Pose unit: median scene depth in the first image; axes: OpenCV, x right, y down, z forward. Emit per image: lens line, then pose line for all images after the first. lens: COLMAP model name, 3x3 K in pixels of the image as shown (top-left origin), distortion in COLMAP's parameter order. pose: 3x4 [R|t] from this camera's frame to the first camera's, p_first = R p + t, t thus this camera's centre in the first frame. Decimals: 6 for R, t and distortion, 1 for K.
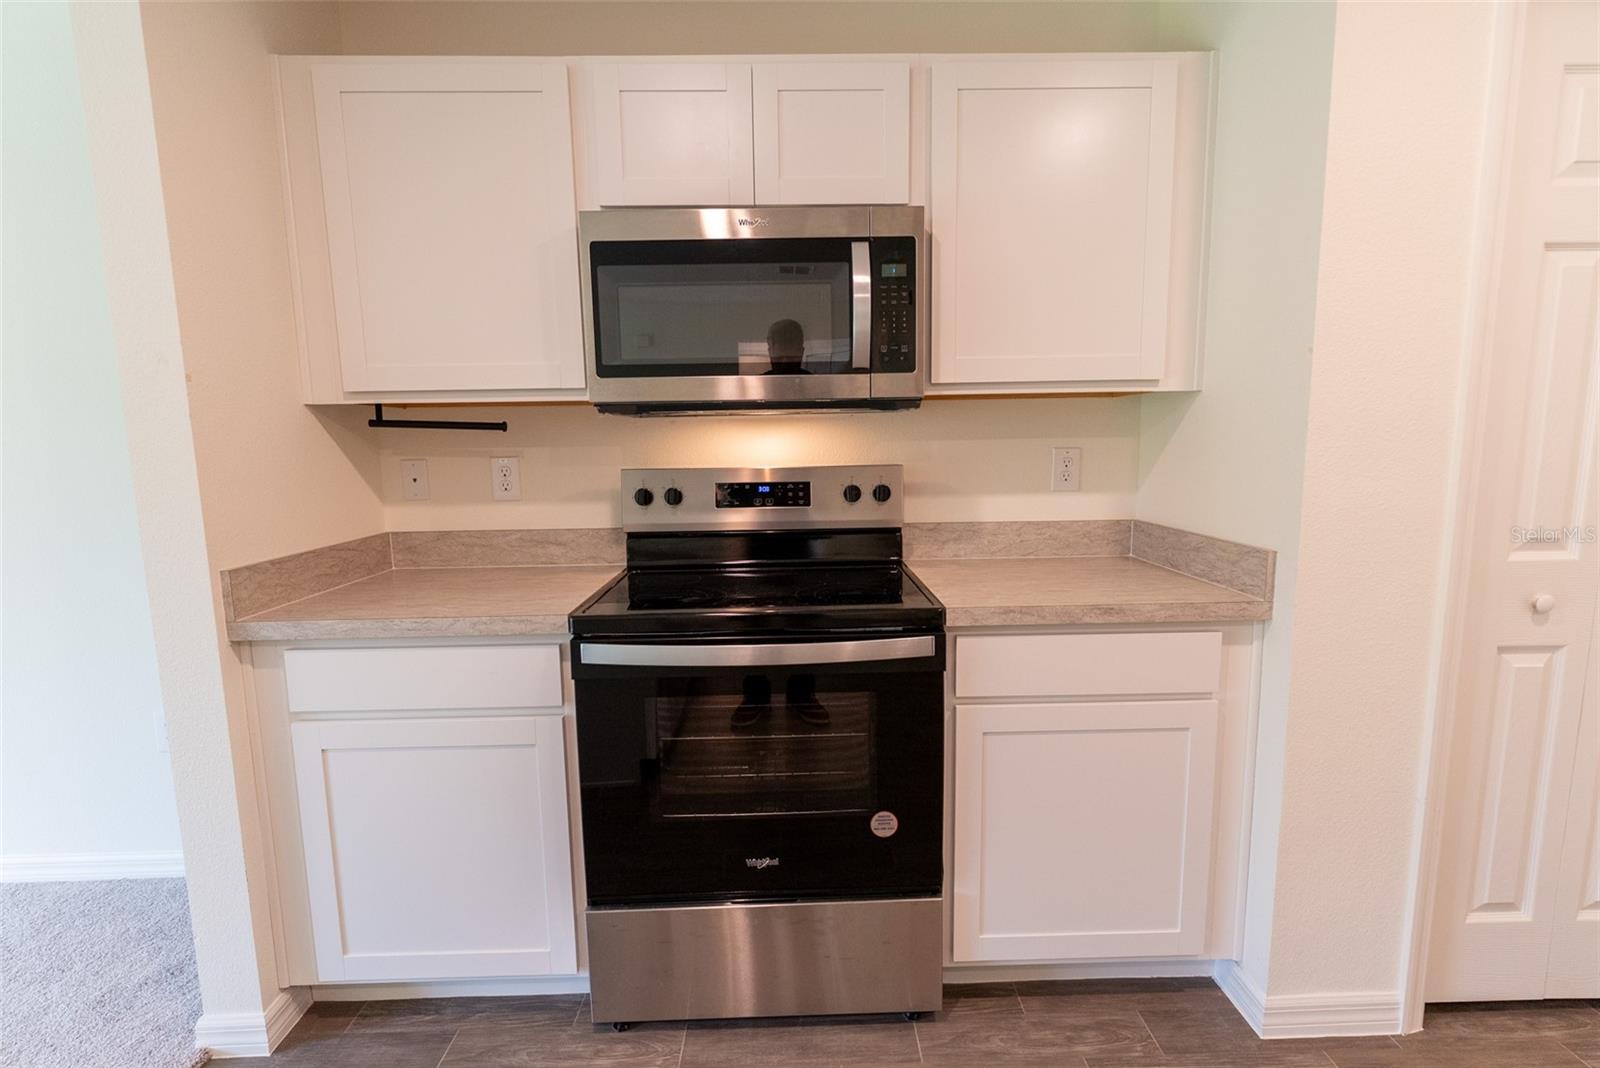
lens RADIAL K [[761.2, 0, 811.8], [0, 761.2, 536.3], [0, 0, 1]] dist [-0.004742, -0.001265]
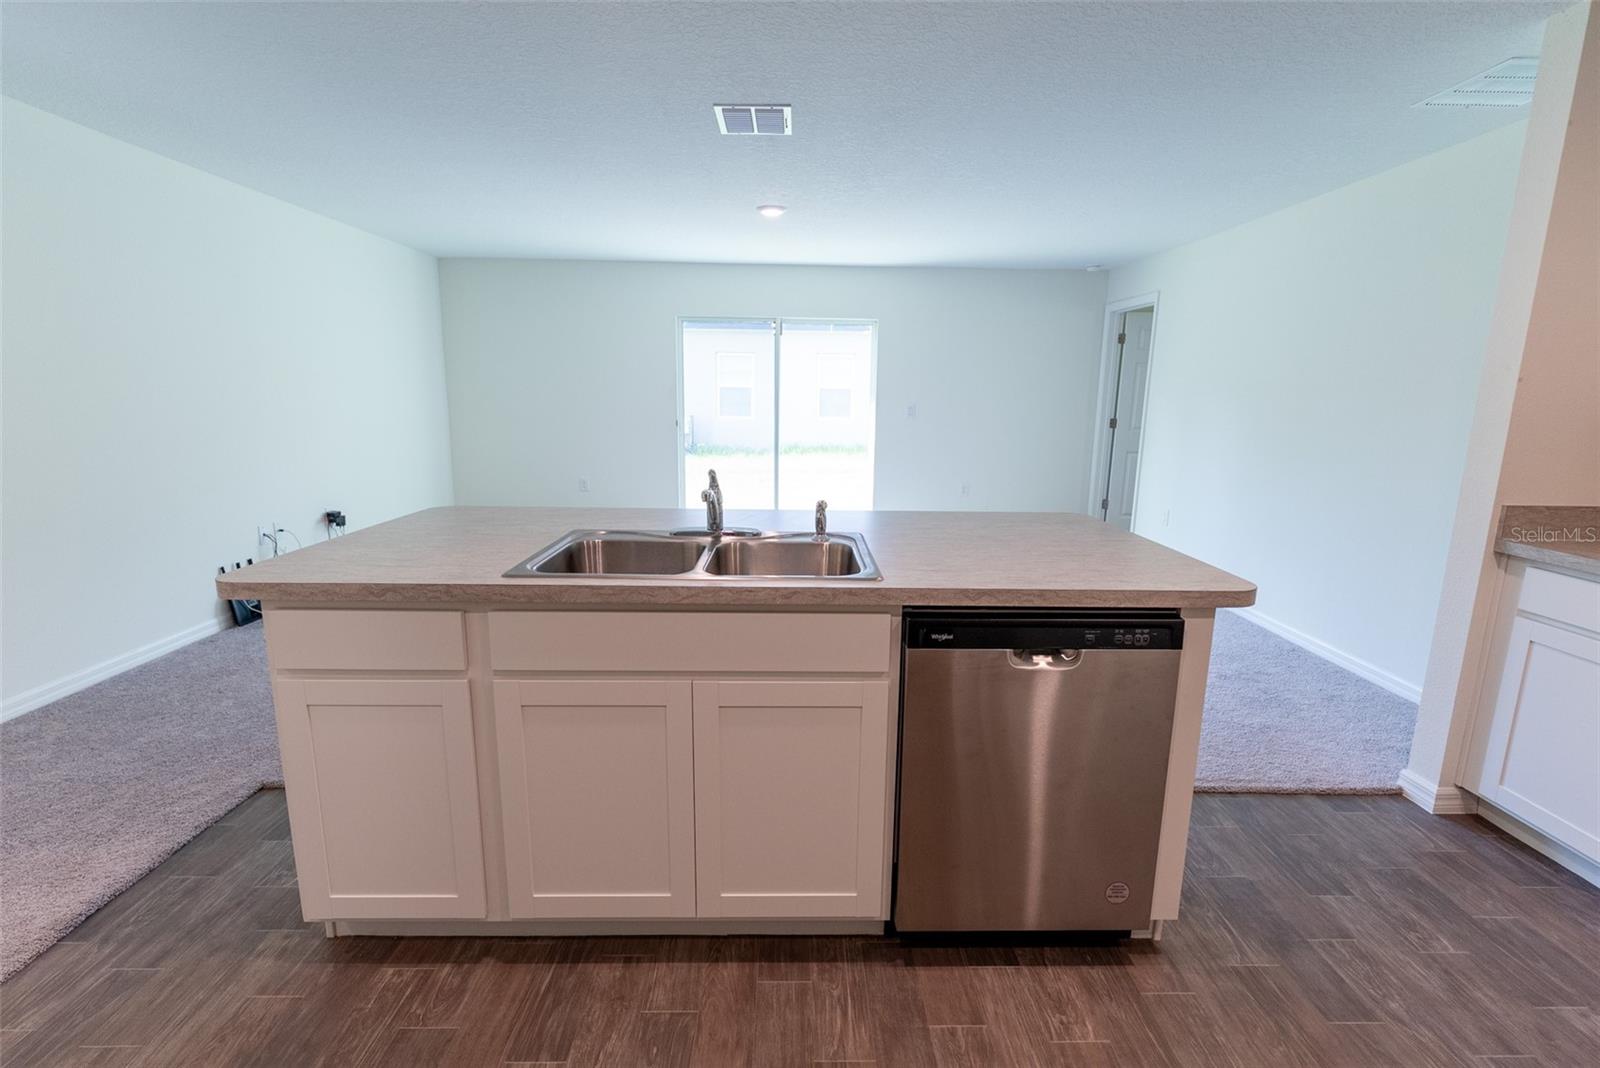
lens RADIAL K [[747.7, 0, 805.9], [0, 747.7, 540.5], [0, 0, 1]] dist [-0.000815, -0.000199]
pose [[-0.007101, 0.210908, -0.977480, 0.647398], [-0.143702, 0.967144, 0.209721, 0.000539], [0.989596, 0.141955, 0.023440, -0.377359]]
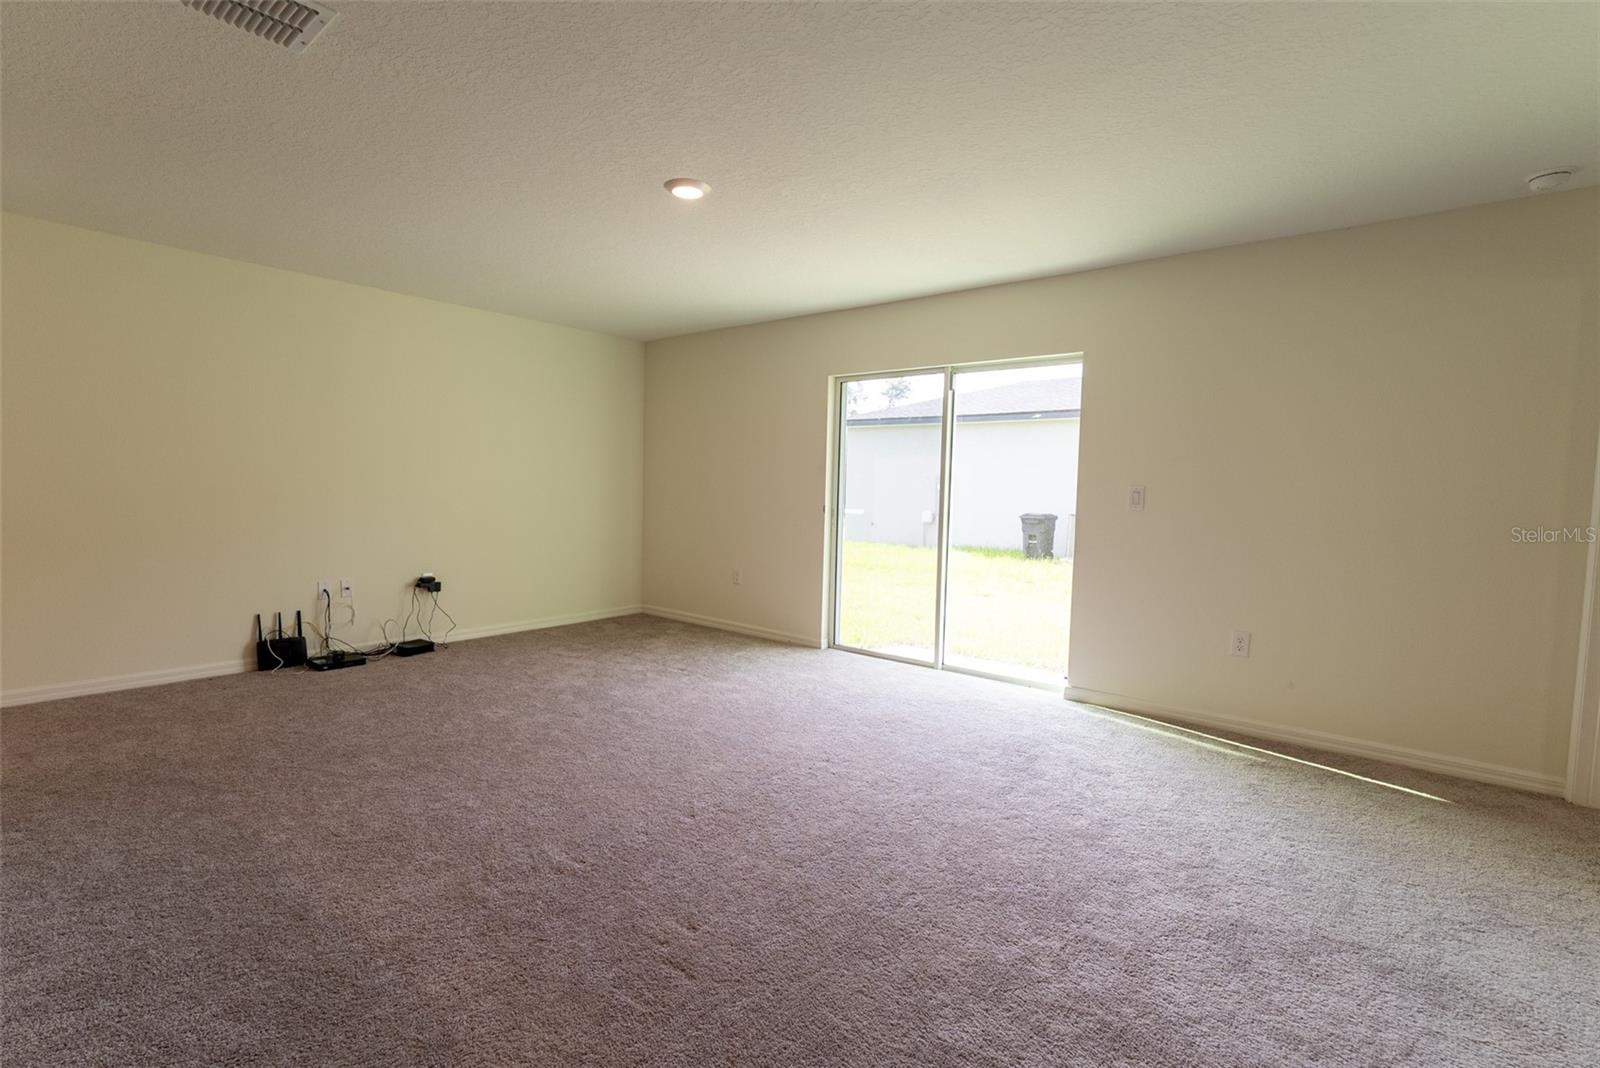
lens RADIAL K [[747.7, 0, 805.9], [0, 747.7, 540.5], [0, 0, 1]] dist [-0.000815, -0.000199]
pose [[-0.652247, 0.054489, -0.756046, -0.939469], [-0.111409, 0.979690, 0.166720, -0.054571], [0.749775, 0.192973, -0.632929, 0.906477]]
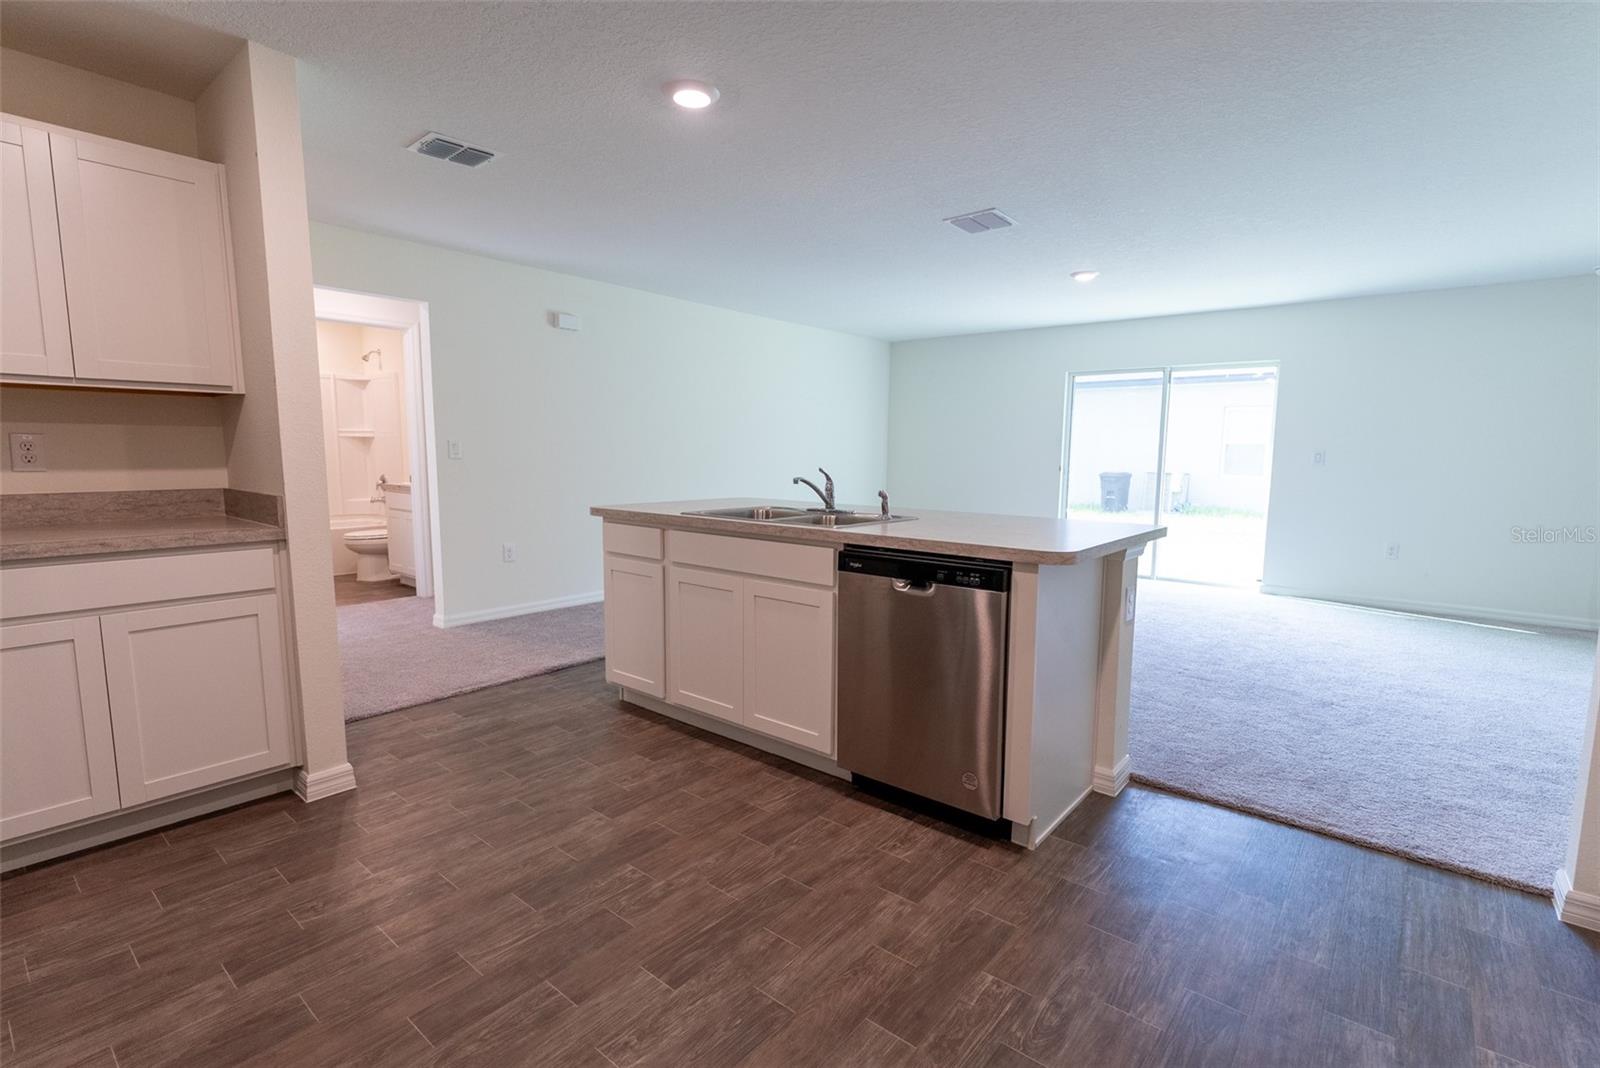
lens RADIAL K [[747.7, 0, 805.9], [0, 747.7, 540.5], [0, 0, 1]] dist [-0.000815, -0.000199]
pose [[-0.659672, 0.100214, -0.744843, 0.901428], [-0.096846, 0.971472, 0.216478, -0.062994], [0.745288, 0.214940, -0.631147, 0.685377]]
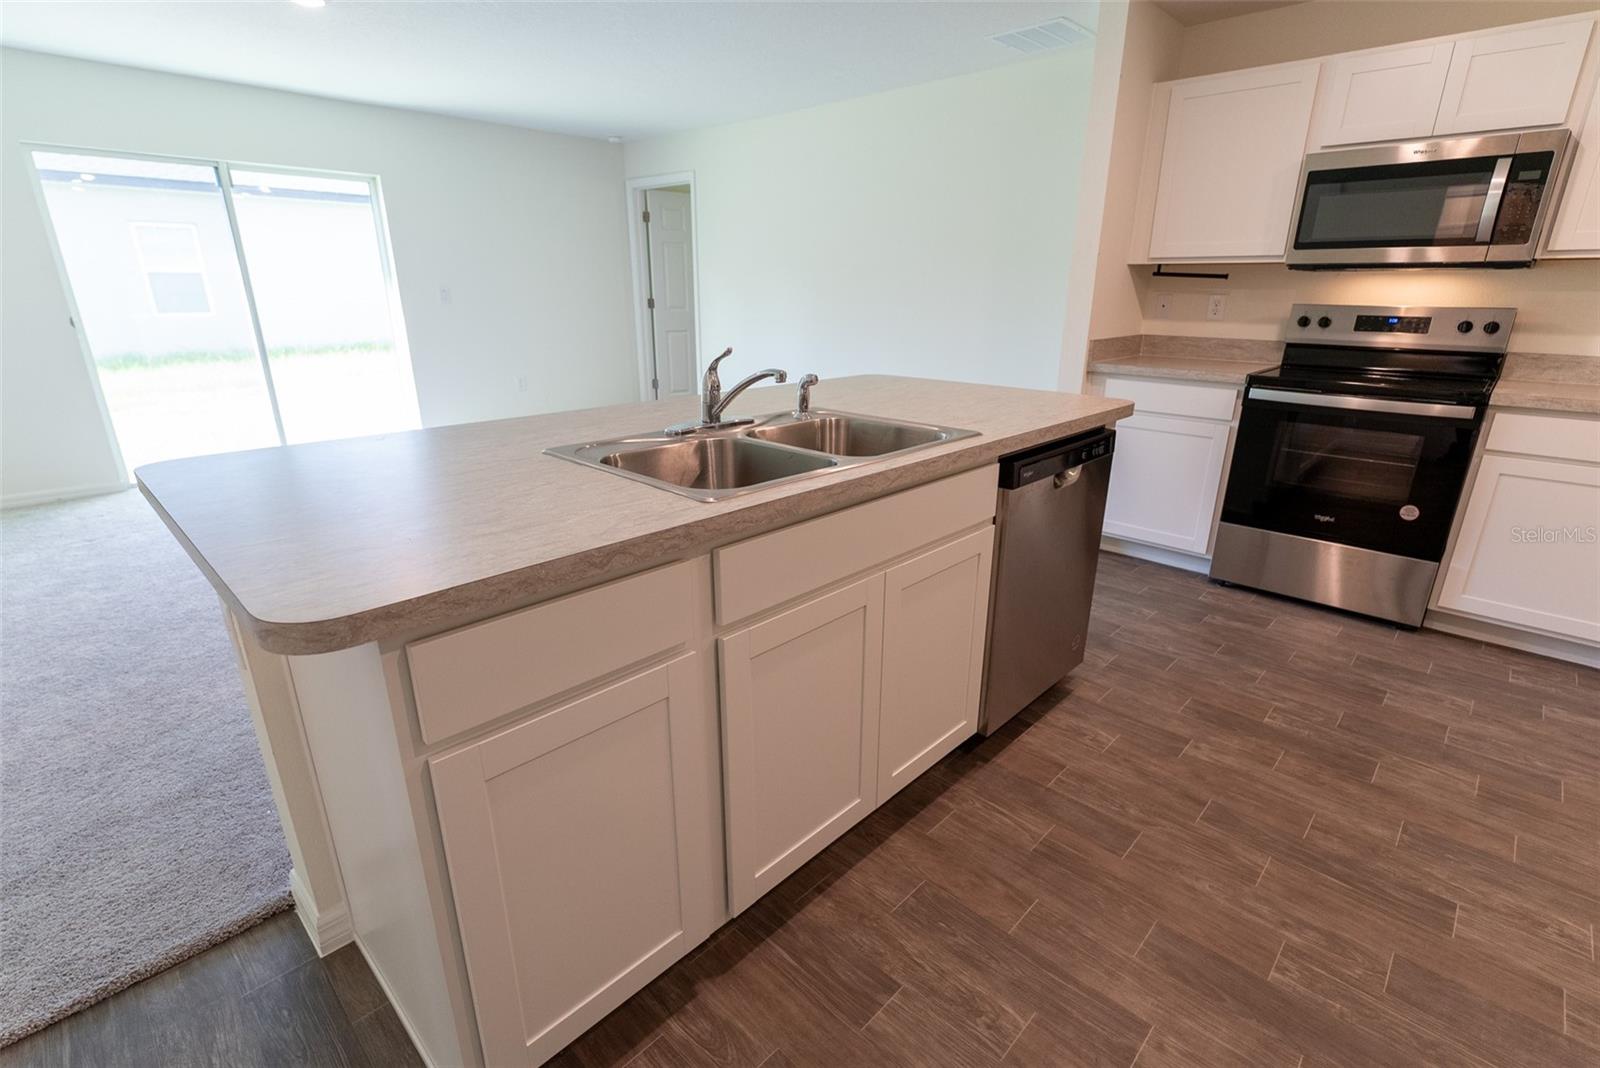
lens RADIAL K [[747.7, 0, 805.9], [0, 747.7, 540.5], [0, 0, 1]] dist [-0.000815, -0.000199]
pose [[0.705567, 0.247613, -0.663975, 0.261976], [-0.108350, 0.963645, 0.244231, 0.156124], [0.700311, -0.100380, 0.706745, -1.179364]]
